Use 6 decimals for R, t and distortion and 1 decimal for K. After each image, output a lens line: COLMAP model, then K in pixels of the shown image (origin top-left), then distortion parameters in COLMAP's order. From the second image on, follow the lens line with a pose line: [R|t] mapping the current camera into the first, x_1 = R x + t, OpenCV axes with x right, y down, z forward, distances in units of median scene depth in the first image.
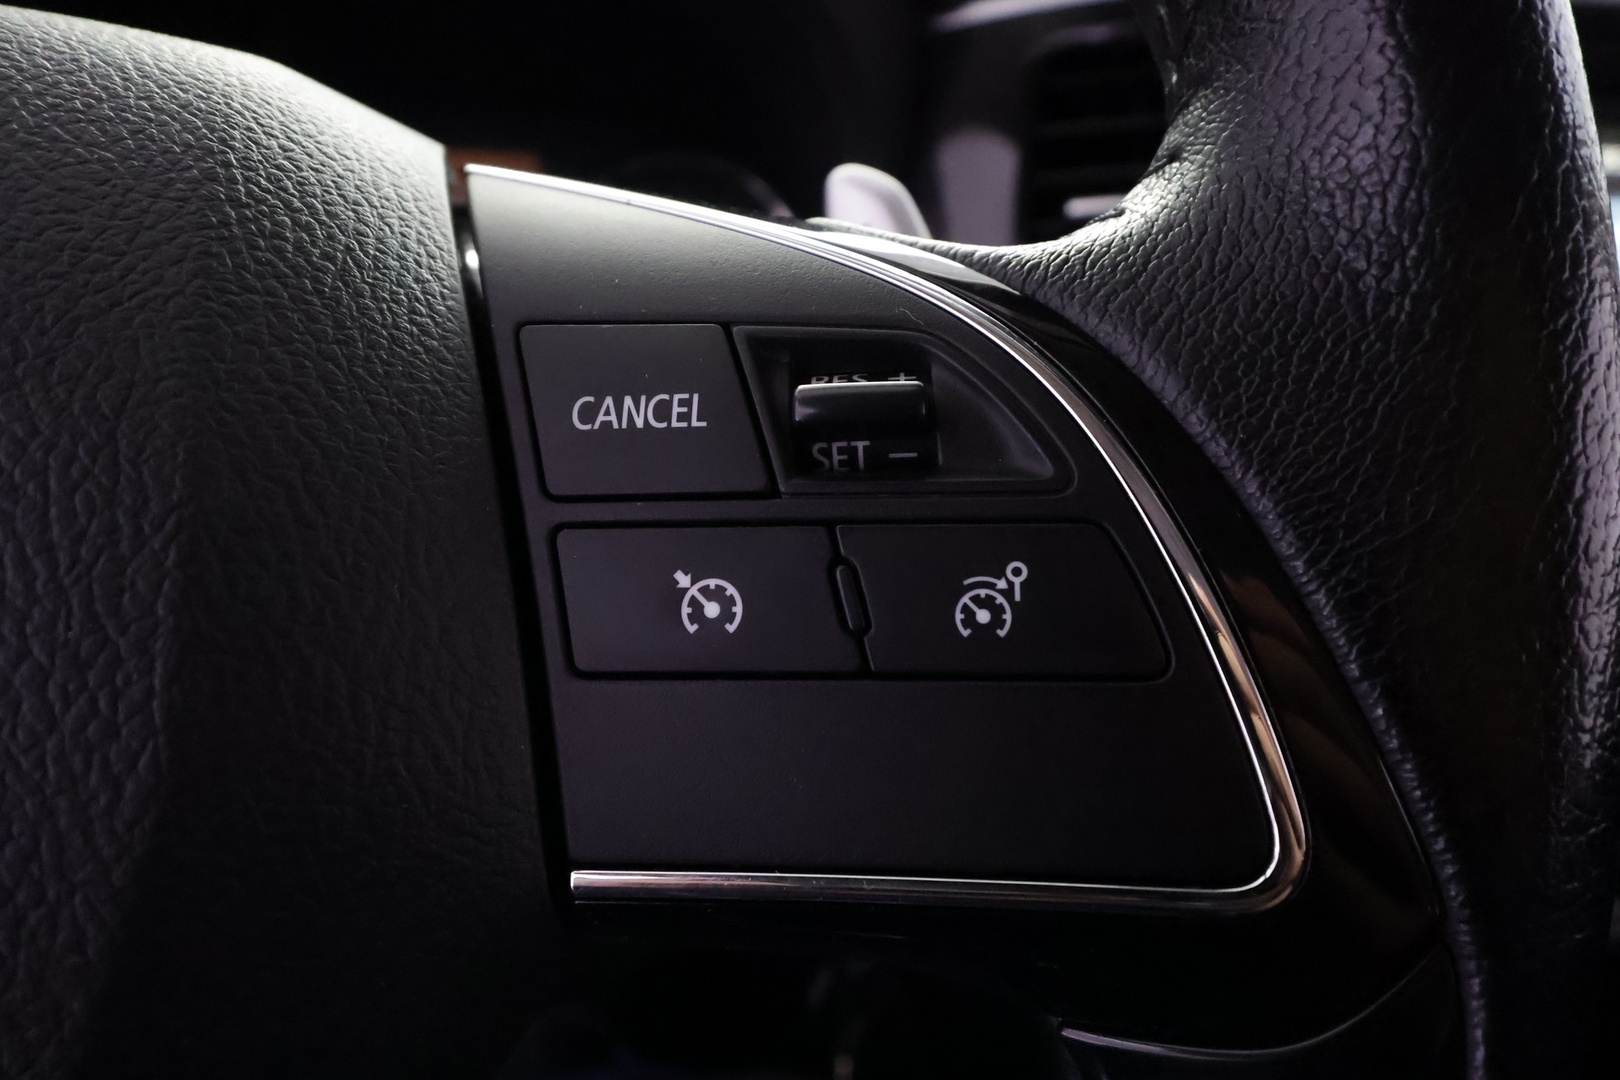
lens RADIAL K [[909.7, 0, 810.0], [0, 909.7, 540.0], [0, 0, 1]] dist [-0.007195, 0.001196]
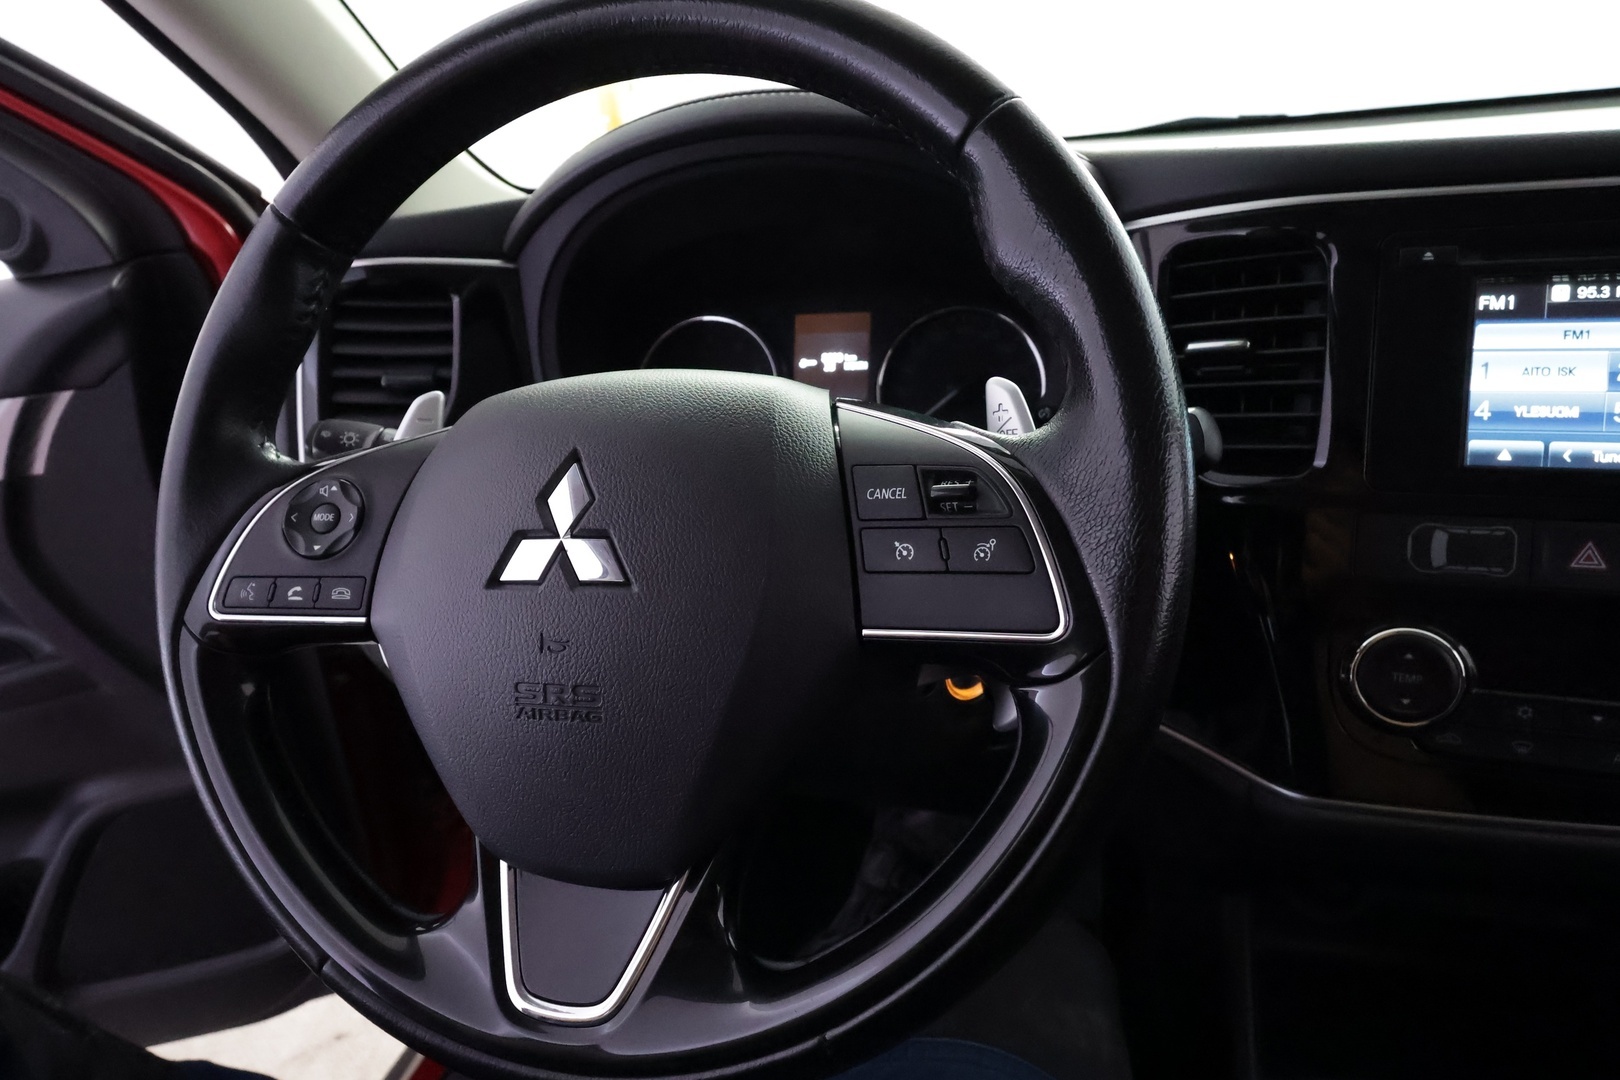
lens RADIAL K [[909.7, 0, 810.0], [0, 909.7, 540.0], [0, 0, 1]] dist [-0.007195, 0.001196]
pose [[0.935348, 0.010866, -0.353562, 0.731455], [-0.027102, 0.998791, -0.041003, 0.171253], [0.352689, 0.047934, 0.934512, -2.203273]]
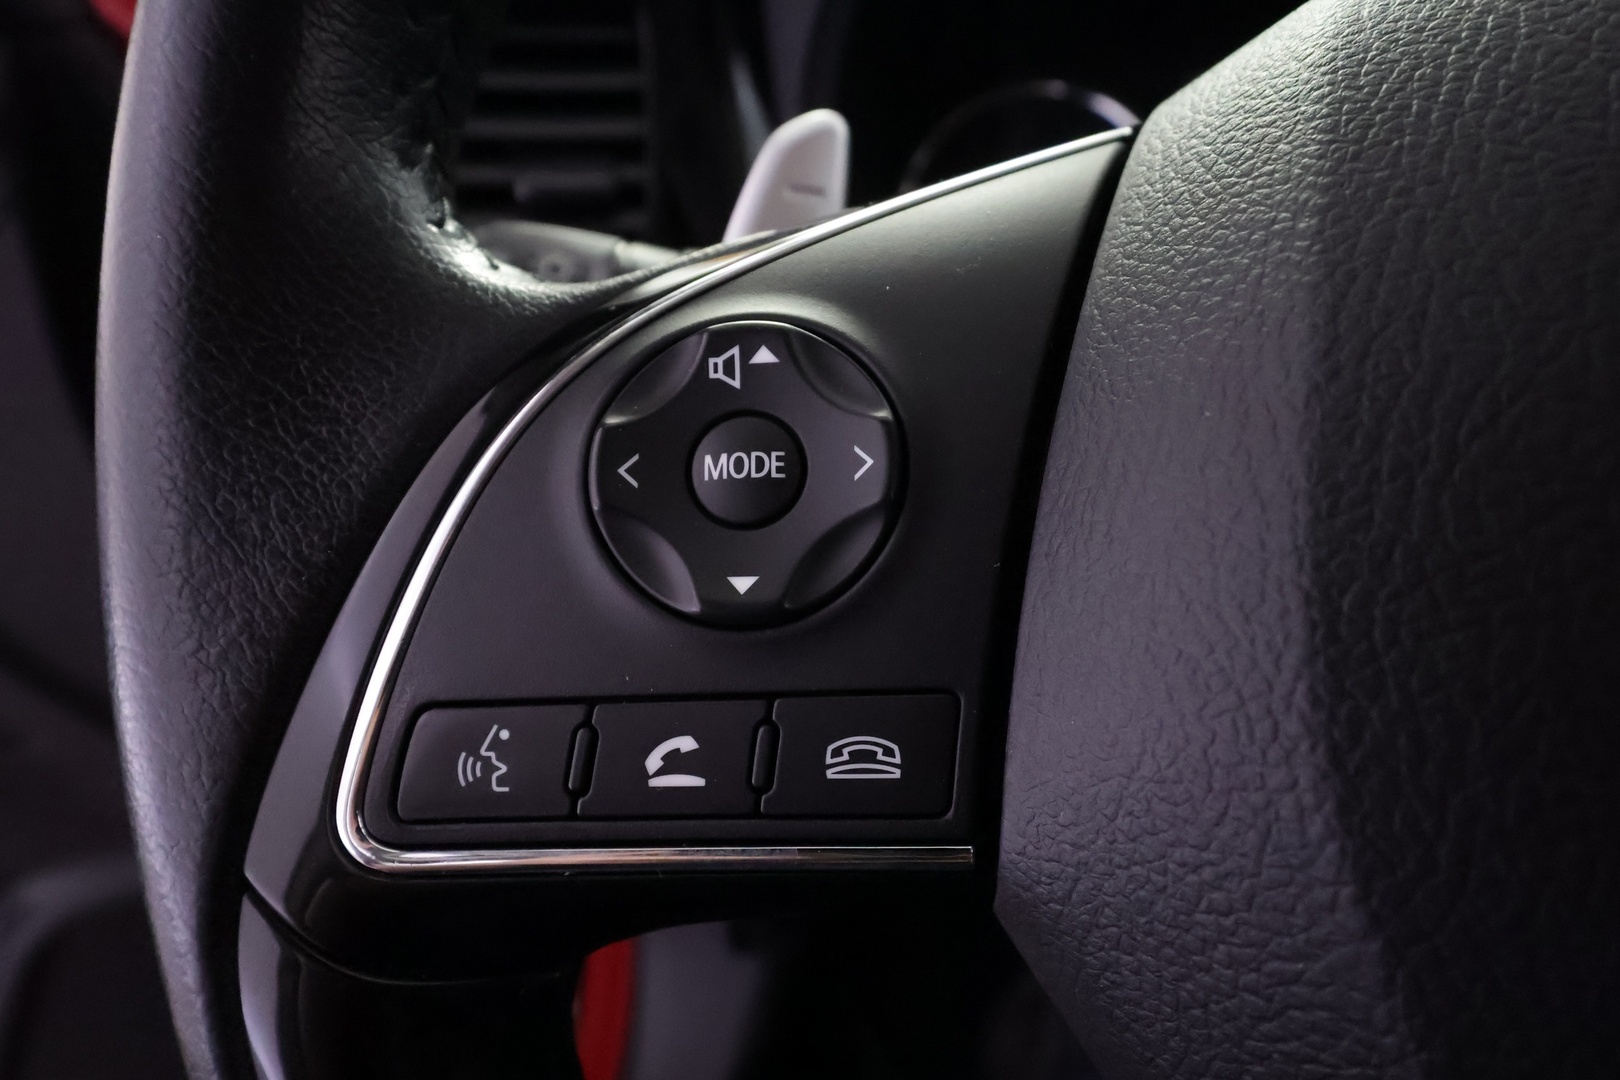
lens RADIAL K [[908.3, 0, 811.1], [0, 908.3, 519.9], [0, 0, 1]] dist [0.000790, 0.000793]
pose [[0.949103, -0.004252, -0.314936, -2.256400], [0.018531, 0.998931, 0.042361, -0.013691], [0.314419, -0.046041, 0.948167, -0.230036]]
